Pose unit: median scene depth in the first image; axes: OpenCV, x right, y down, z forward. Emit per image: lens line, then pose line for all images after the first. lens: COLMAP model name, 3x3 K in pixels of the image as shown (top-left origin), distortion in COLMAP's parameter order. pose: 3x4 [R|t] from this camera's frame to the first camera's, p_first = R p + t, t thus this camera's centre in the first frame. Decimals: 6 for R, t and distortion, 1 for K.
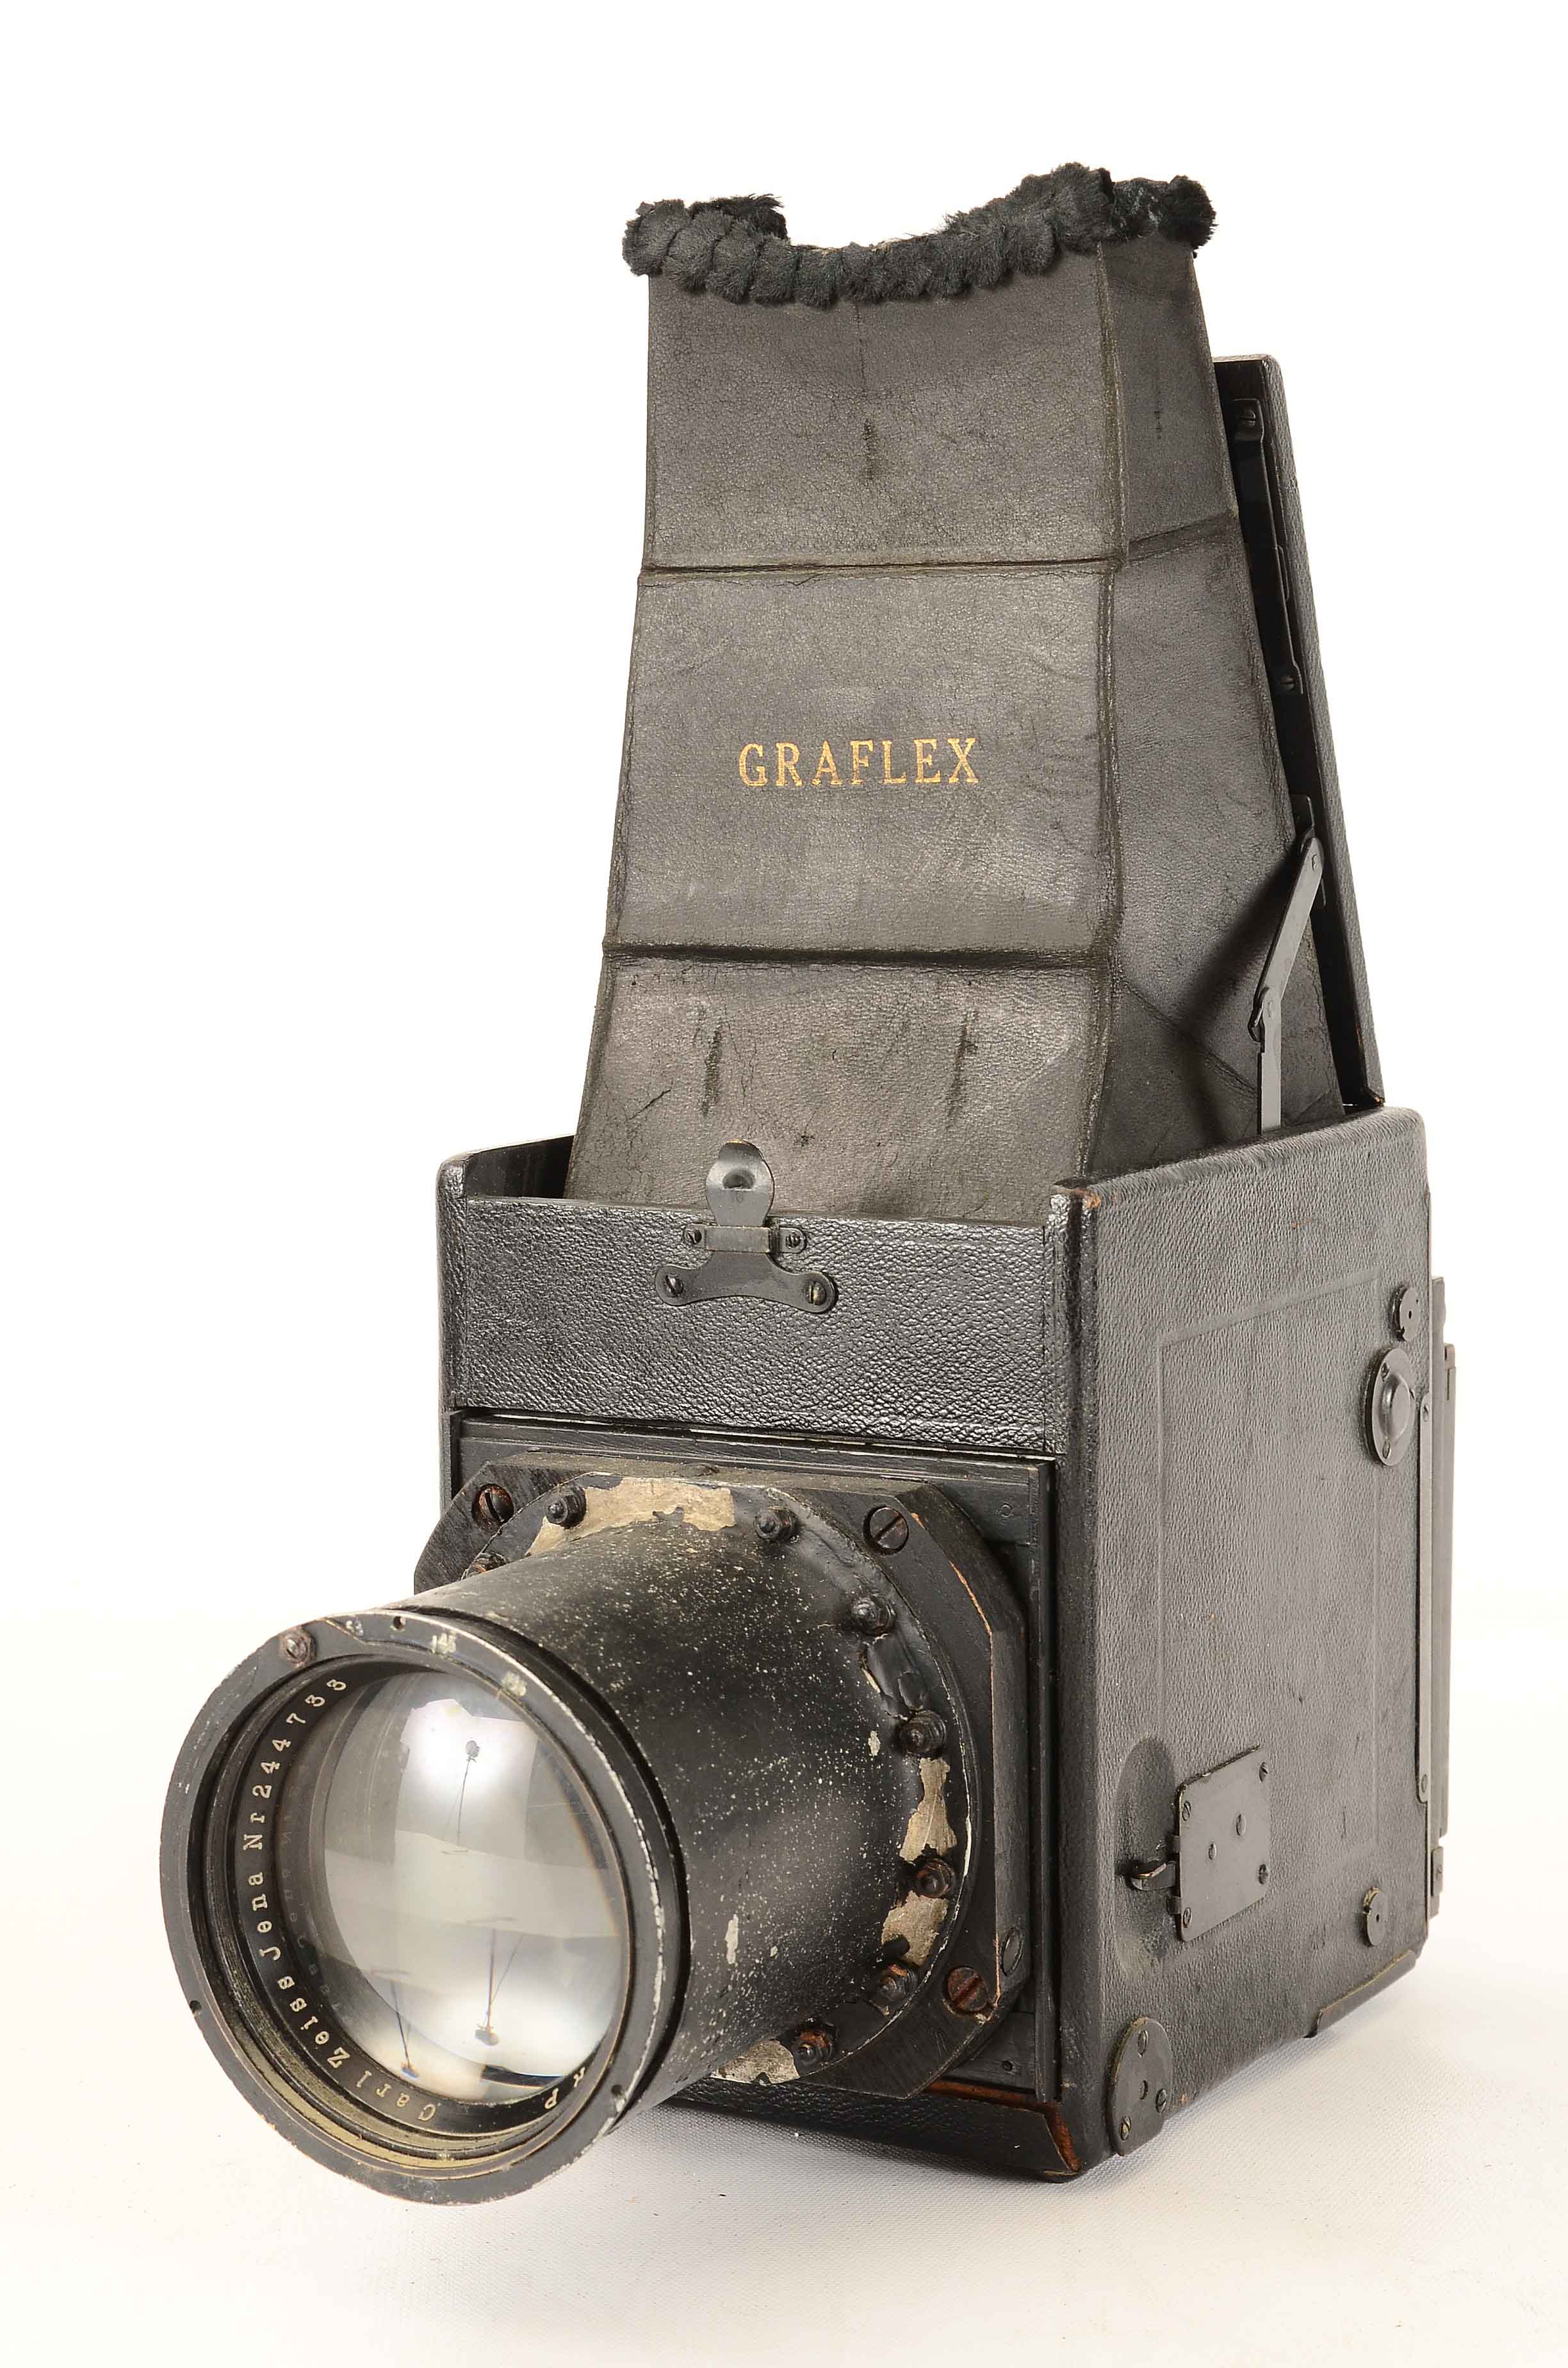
lens RADIAL K [[4491.1, 0, 784.0], [0, 4491.1, 1184.0], [0, 0, 1]] dist [0.025575, 0.168448]
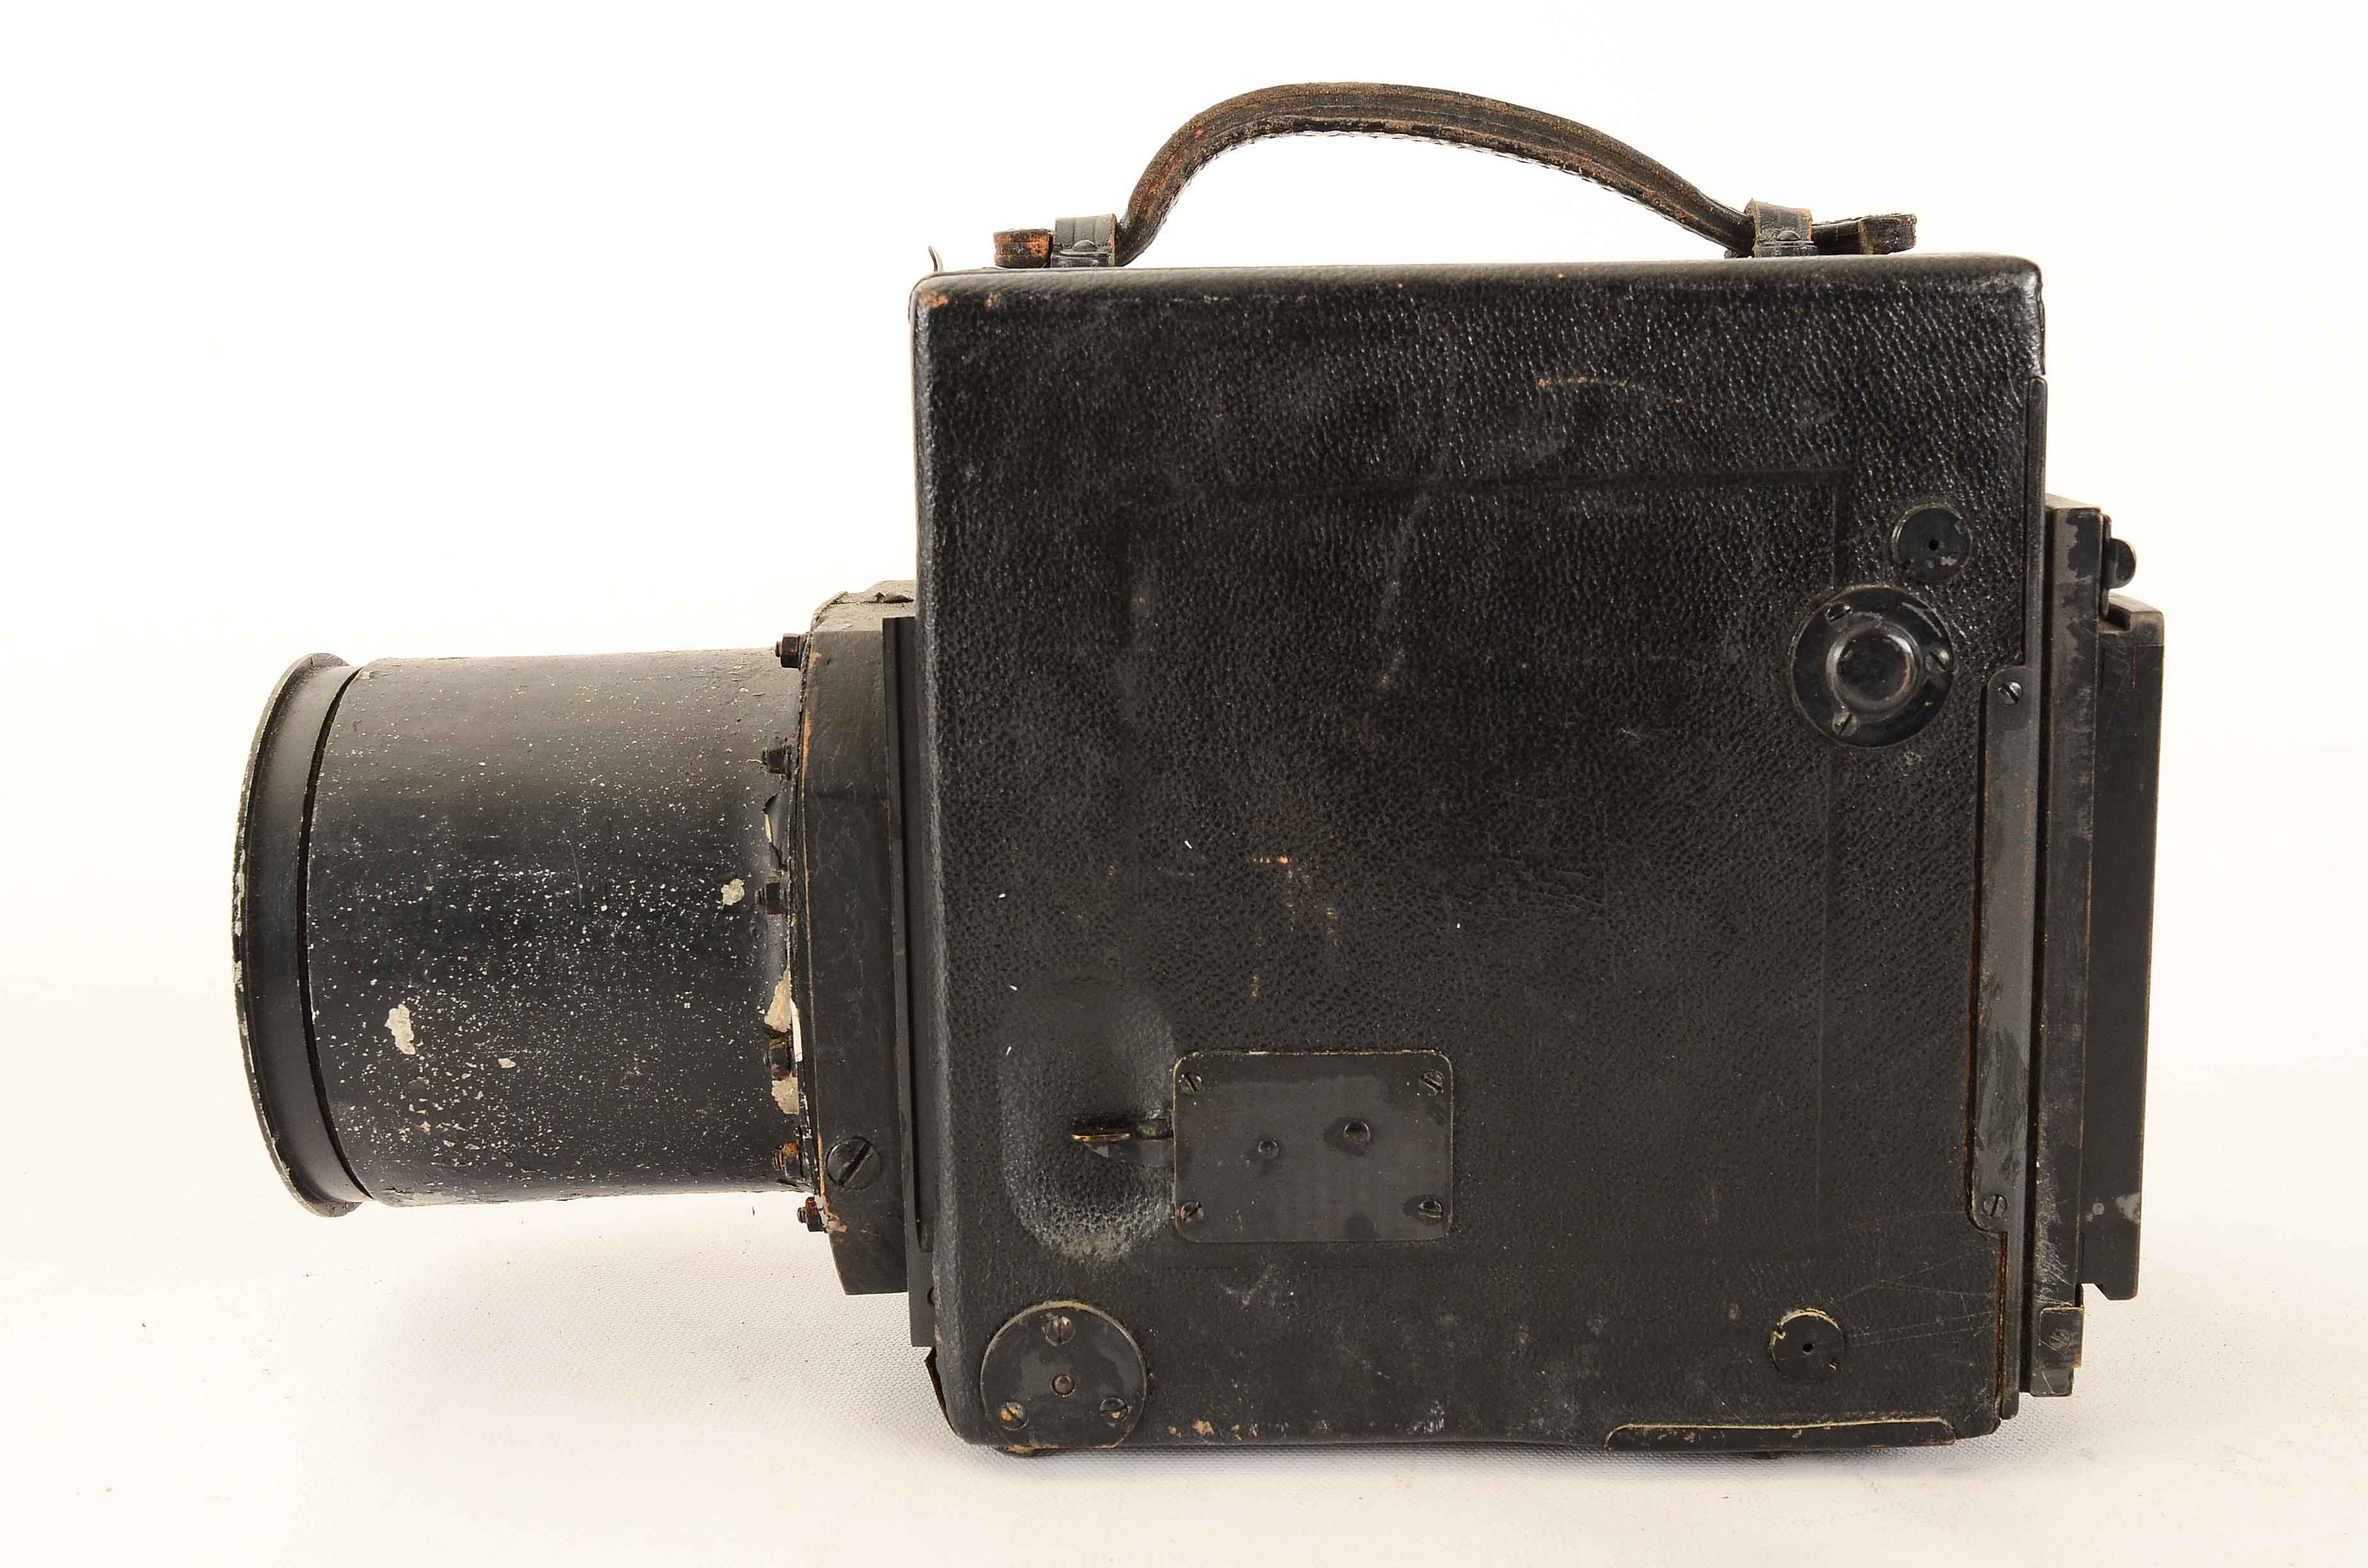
lens RADIAL K [[2892.8, 0, 1184.0], [0, 2892.8, 784.0], [0, 0, 1]] dist [-0.037227, -0.033361]
pose [[0.472622, 0.148242, -0.868708, 0.581213], [-0.078710, 0.988911, 0.125932, 0.021807], [0.877743, 0.008857, 0.479049, 0.812693]]
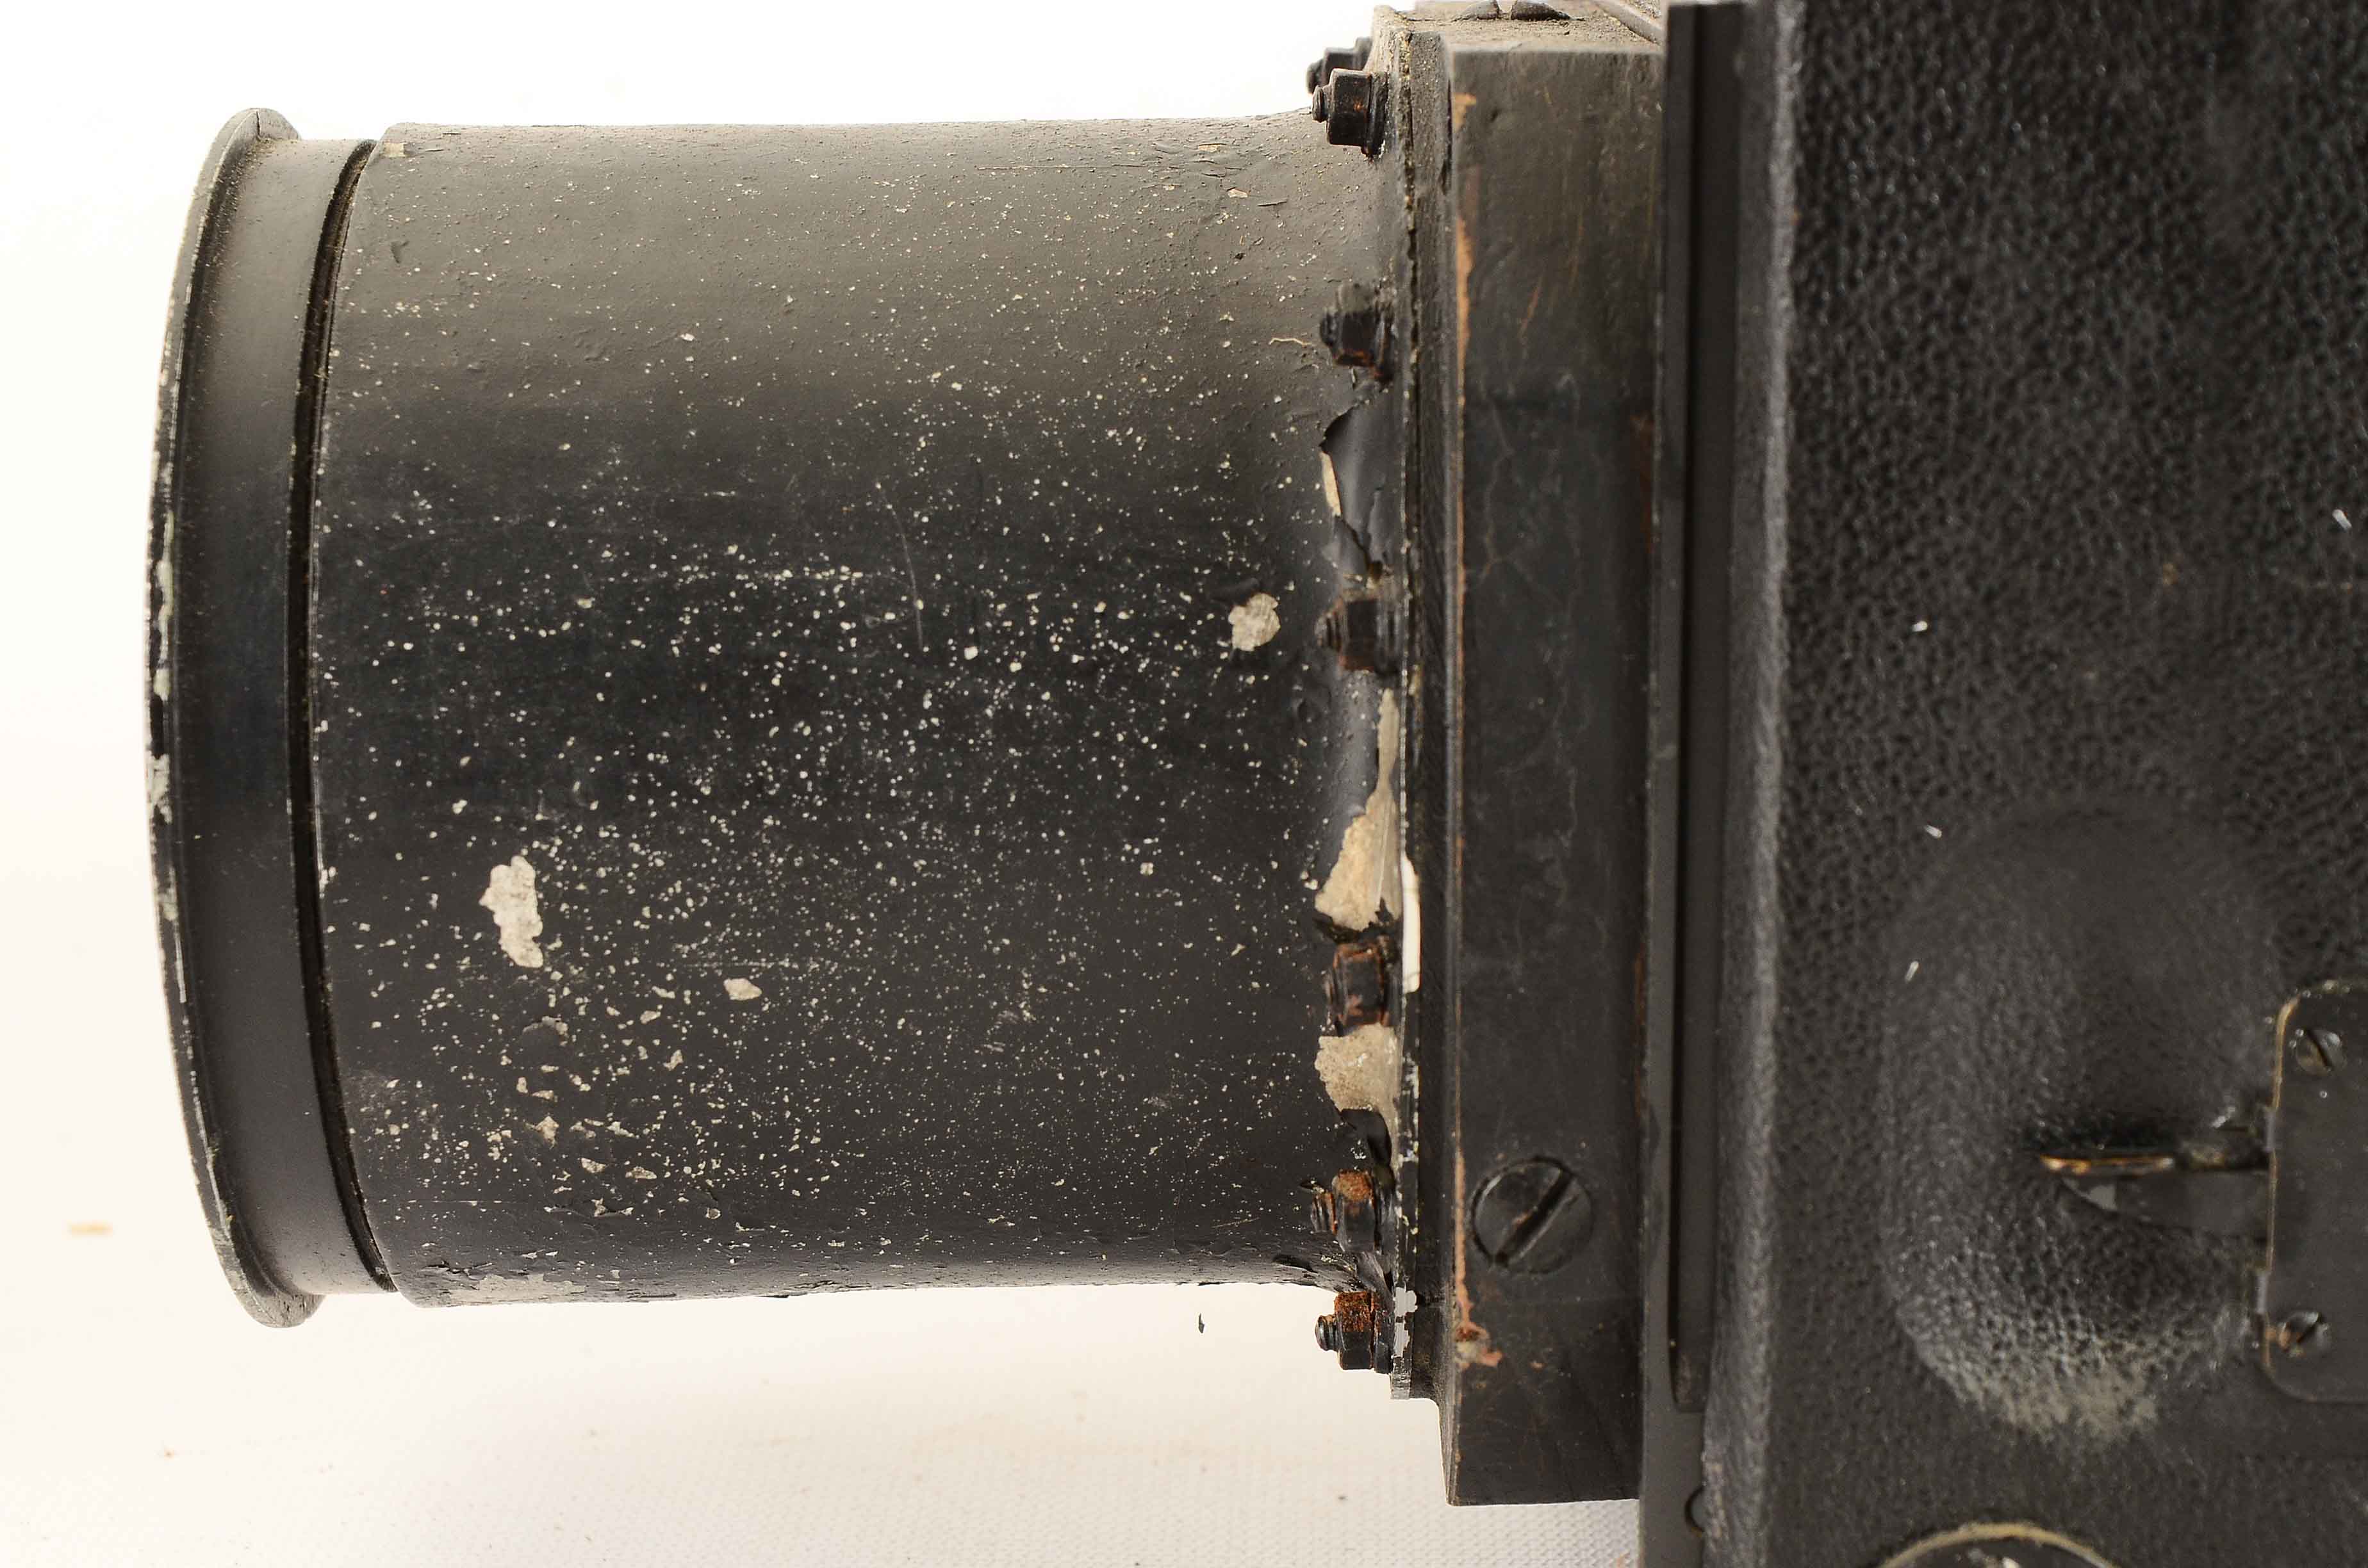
lens RADIAL K [[5201.3, 0, 1184.0], [0, 5201.3, 784.0], [0, 0, 1]] dist [0.087863, -0.258114]
pose [[0.480006, 0.182199, -0.858136, 0.443526], [-0.097862, 0.983210, 0.154014, 0.066366], [0.871790, 0.010051, 0.489777, 0.770237]]
